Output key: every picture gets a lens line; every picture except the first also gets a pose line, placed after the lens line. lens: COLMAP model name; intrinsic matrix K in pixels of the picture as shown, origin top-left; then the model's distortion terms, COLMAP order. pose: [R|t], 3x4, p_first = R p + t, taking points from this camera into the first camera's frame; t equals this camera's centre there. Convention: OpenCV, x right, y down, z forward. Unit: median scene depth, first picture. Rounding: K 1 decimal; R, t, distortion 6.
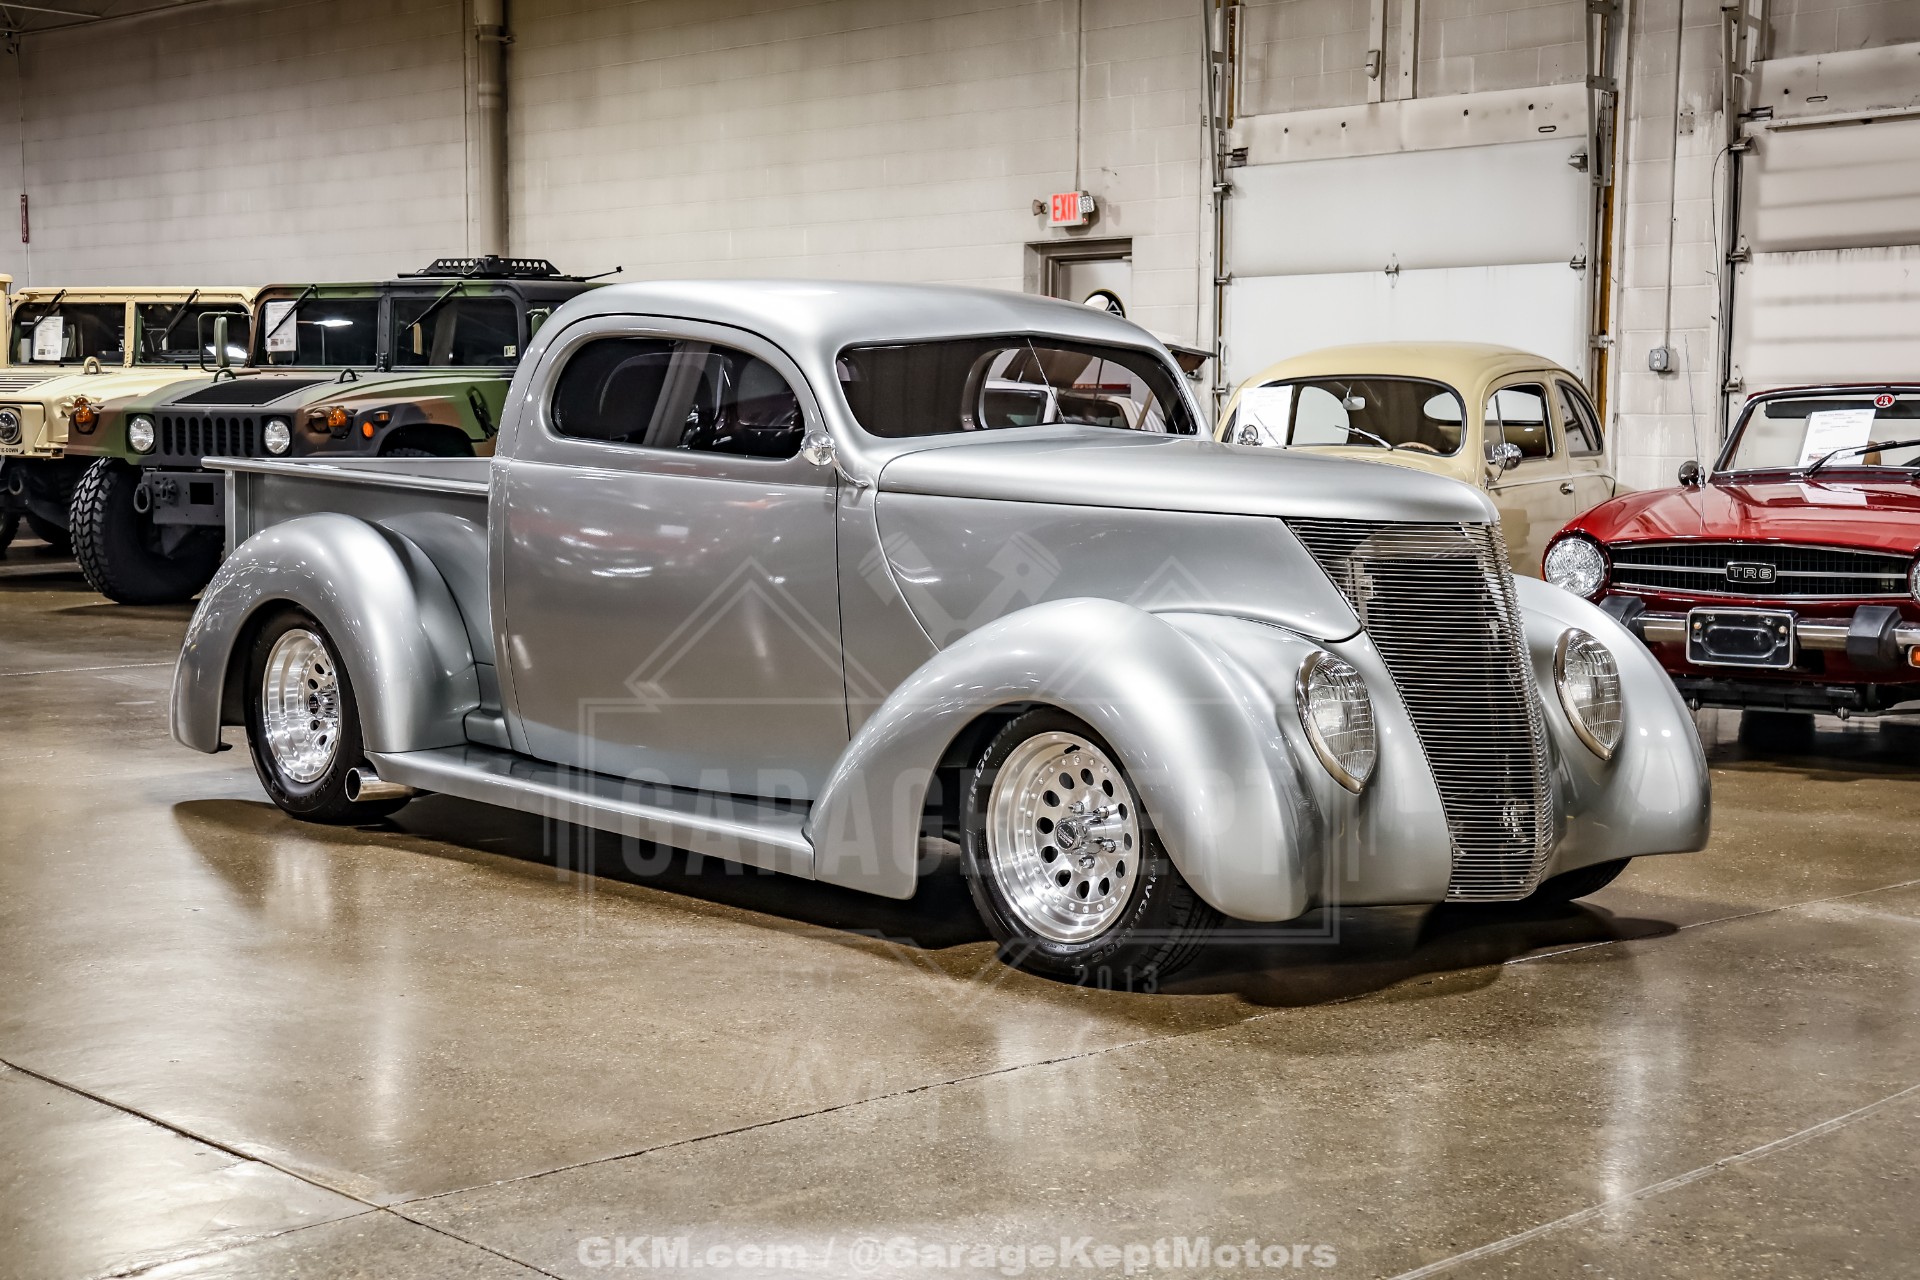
lens RADIAL K [[2909.3, 0, 940.7], [0, 2909.3, 709.3], [0, 0, 1]] dist [0.147156, 0.000000]
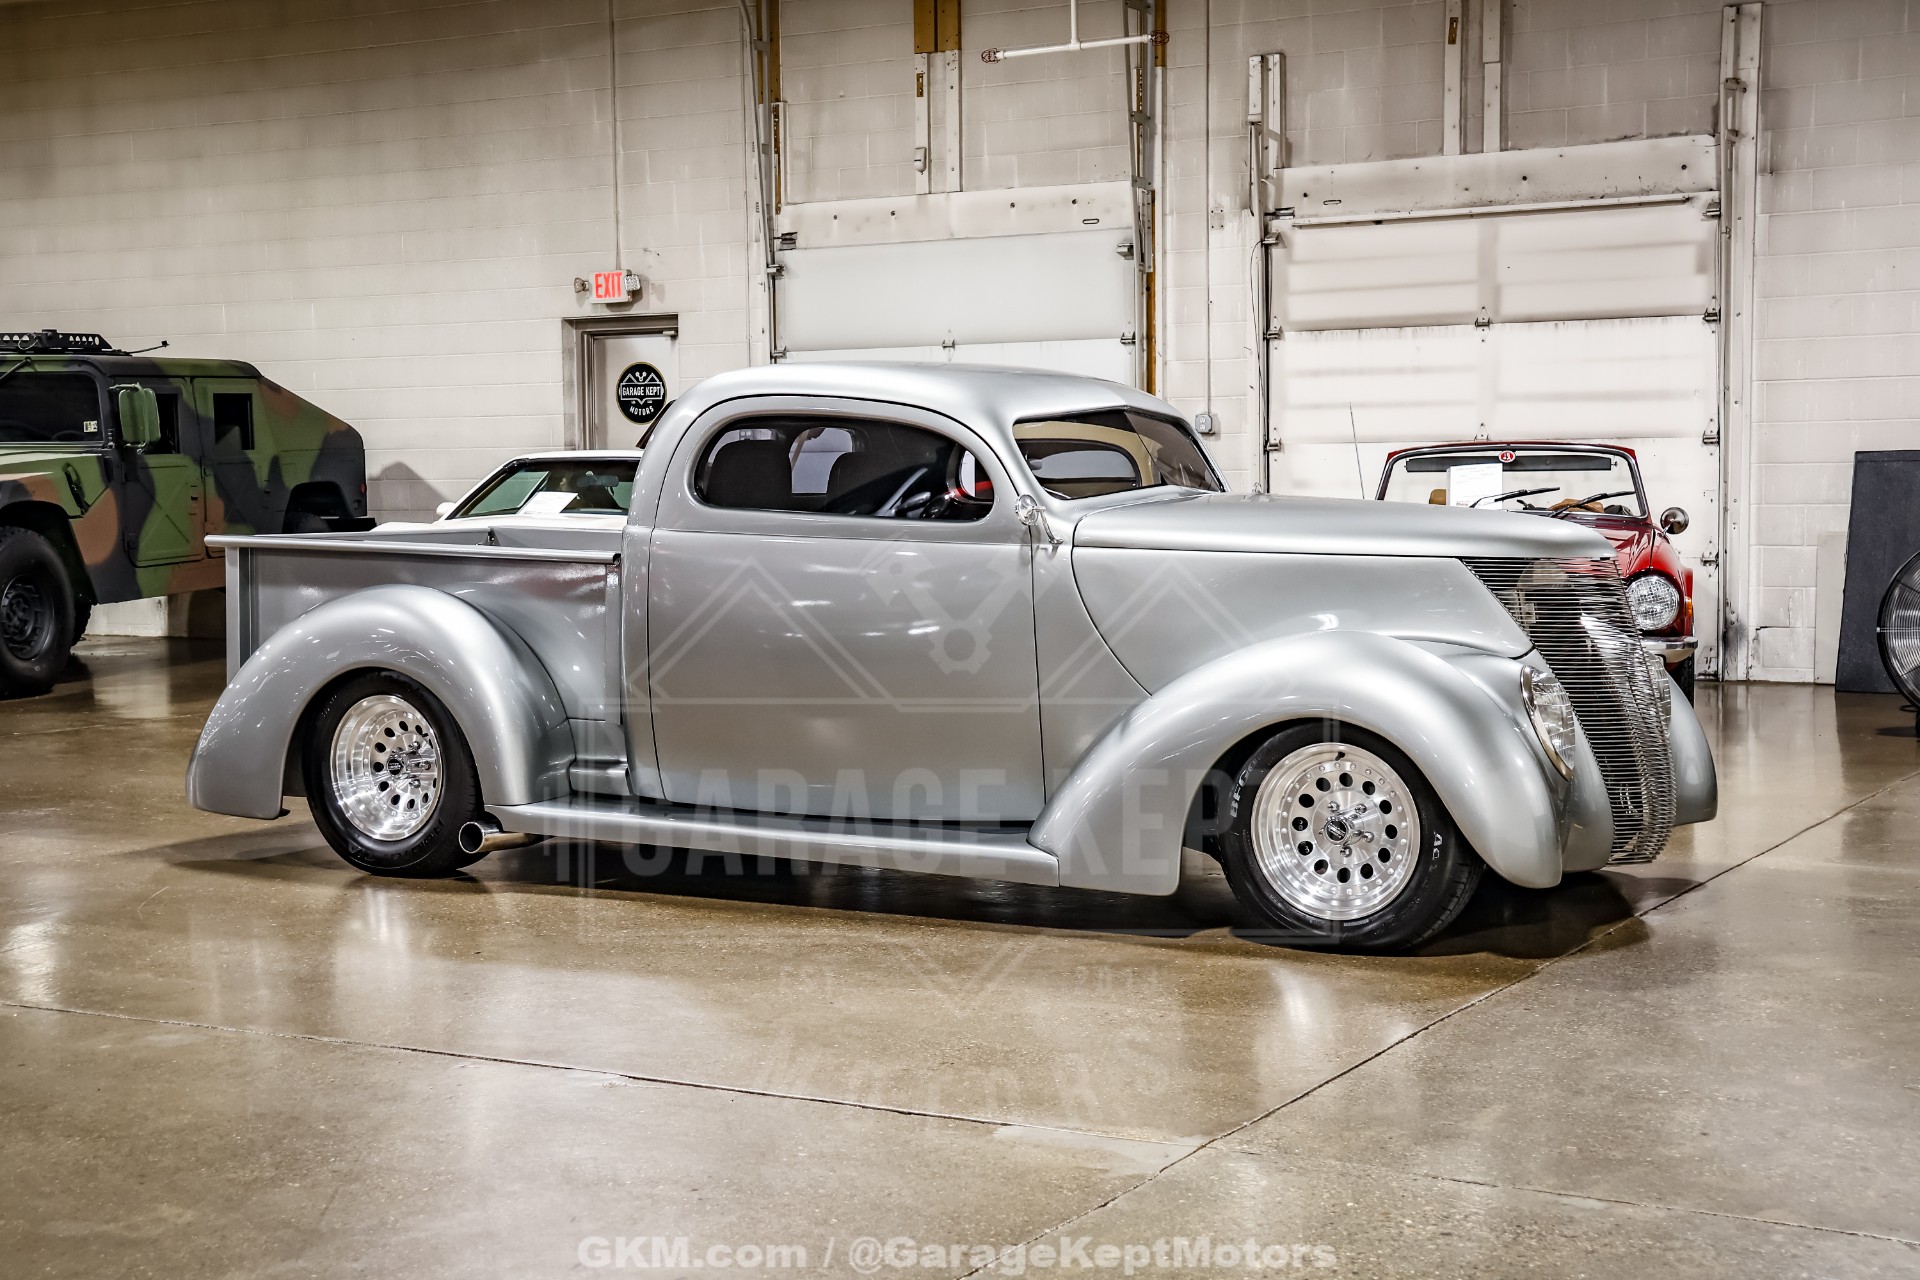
lens RADIAL K [[2909.3, 0, 933.8], [0, 2909.3, 645.8], [0, 0, 1]] dist [0.147156, 0.000000]
pose [[0.948436, -0.037285, 0.314767, -0.213699], [0.050650, 0.998124, -0.034385, 0.000515], [-0.312895, 0.048555, 0.948546, -0.035238]]
